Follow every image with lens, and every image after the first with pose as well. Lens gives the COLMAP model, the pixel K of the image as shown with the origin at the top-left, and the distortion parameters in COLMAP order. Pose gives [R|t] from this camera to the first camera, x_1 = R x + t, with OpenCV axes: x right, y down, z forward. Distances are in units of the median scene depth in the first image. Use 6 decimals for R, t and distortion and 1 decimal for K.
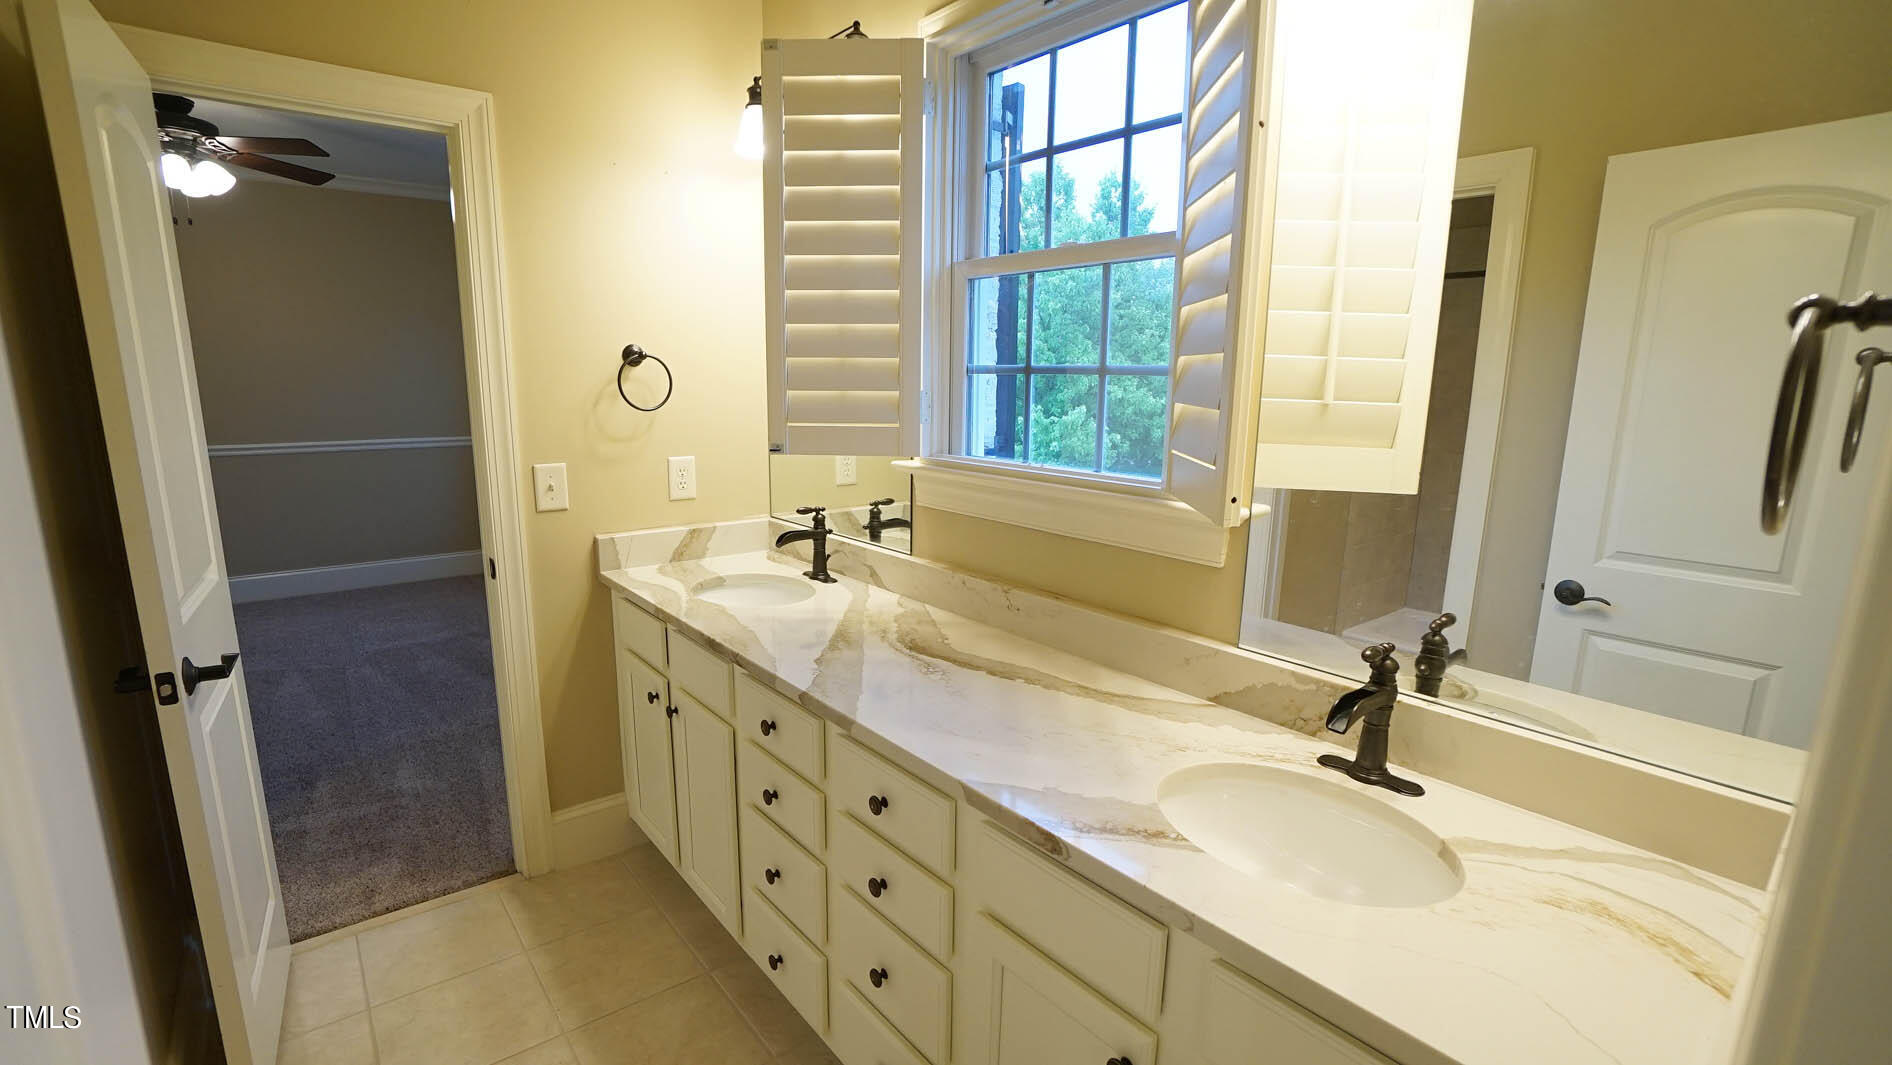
lens RADIAL K [[827.0, 0, 937.5], [0, 827.0, 539.9], [0, 0, 1]] dist [-0.065474, 0.023031]
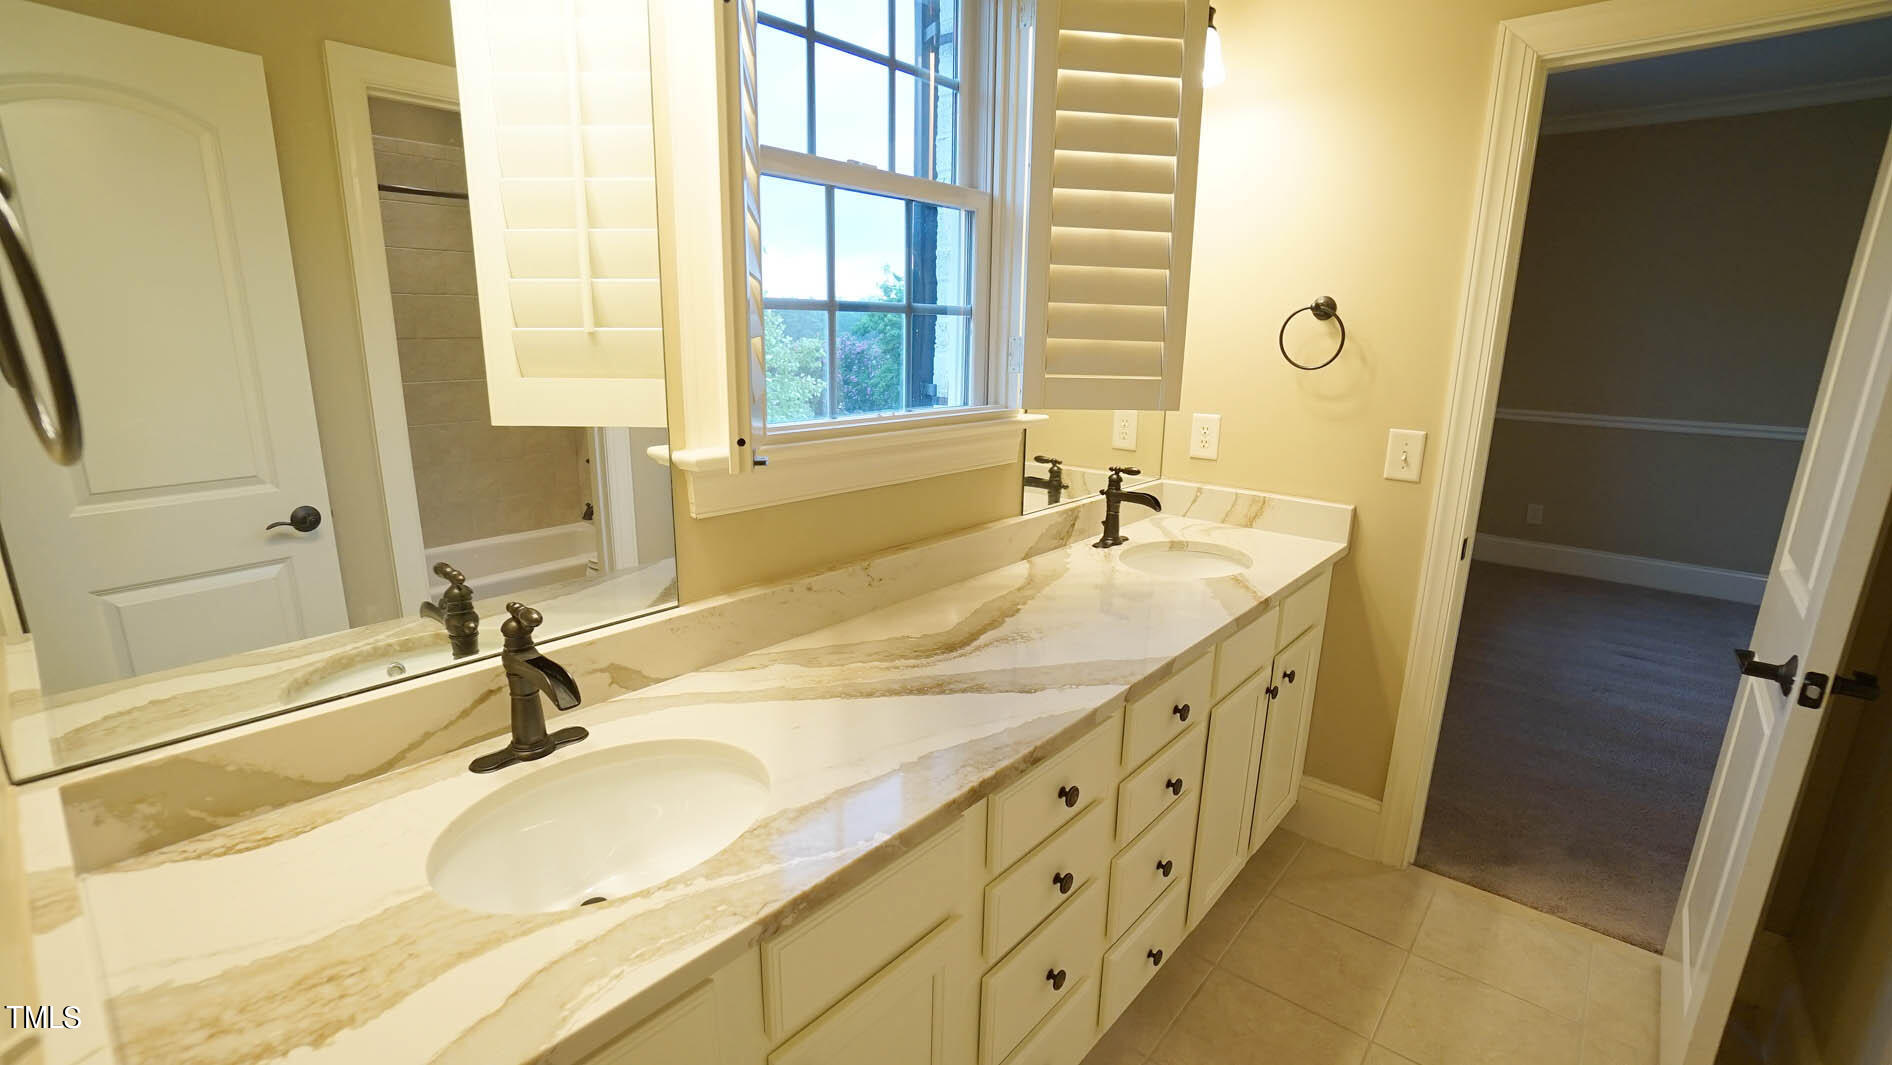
lens RADIAL K [[827.0, 0, 937.5], [0, 827.0, 539.9], [0, 0, 1]] dist [-0.065474, 0.023031]
pose [[-0.165504, -0.268196, 0.949041, -0.777265], [0.165121, 0.941193, 0.294773, -0.216987], [-0.972288, 0.205493, -0.111486, 1.070625]]
